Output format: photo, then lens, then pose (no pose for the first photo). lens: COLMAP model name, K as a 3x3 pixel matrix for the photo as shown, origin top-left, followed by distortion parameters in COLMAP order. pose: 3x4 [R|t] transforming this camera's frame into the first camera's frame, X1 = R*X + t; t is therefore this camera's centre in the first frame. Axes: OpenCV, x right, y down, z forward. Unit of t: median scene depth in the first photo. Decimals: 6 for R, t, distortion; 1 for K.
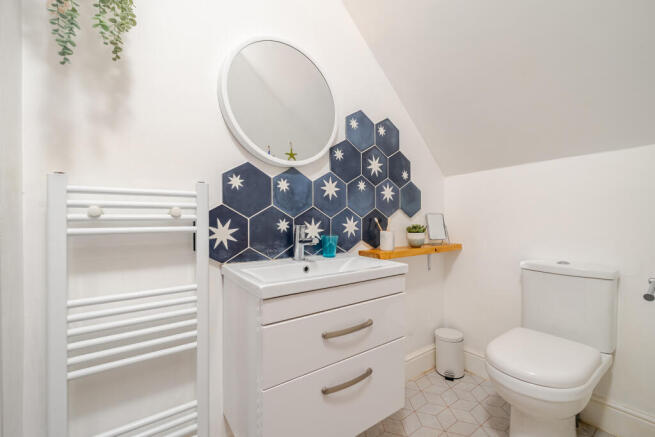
lens RADIAL K [[246.8, 0, 321.9], [0, 246.8, 221.6], [0, 0, 1]] dist [-0.001158, -0.000006]
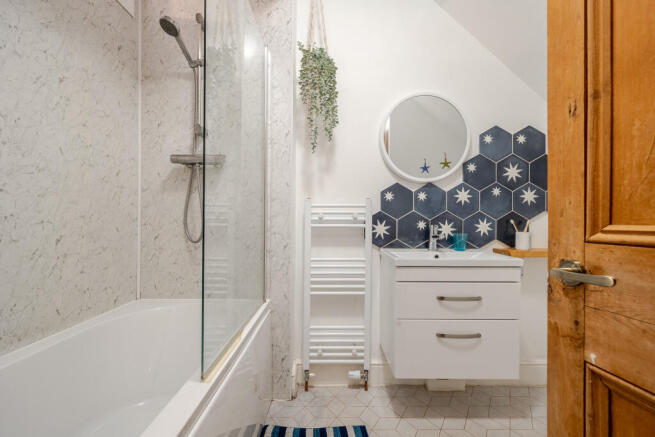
lens RADIAL K [[261.7, 0, 326.6], [0, 261.7, 219.9], [0, 0, 1]] dist [0.000468, 0.000005]
pose [[0.791197, 0.004023, -0.611548, 0.325142], [-0.011404, 0.999902, -0.008177, 0.005275], [0.611455, 0.013443, 0.791165, -0.503865]]
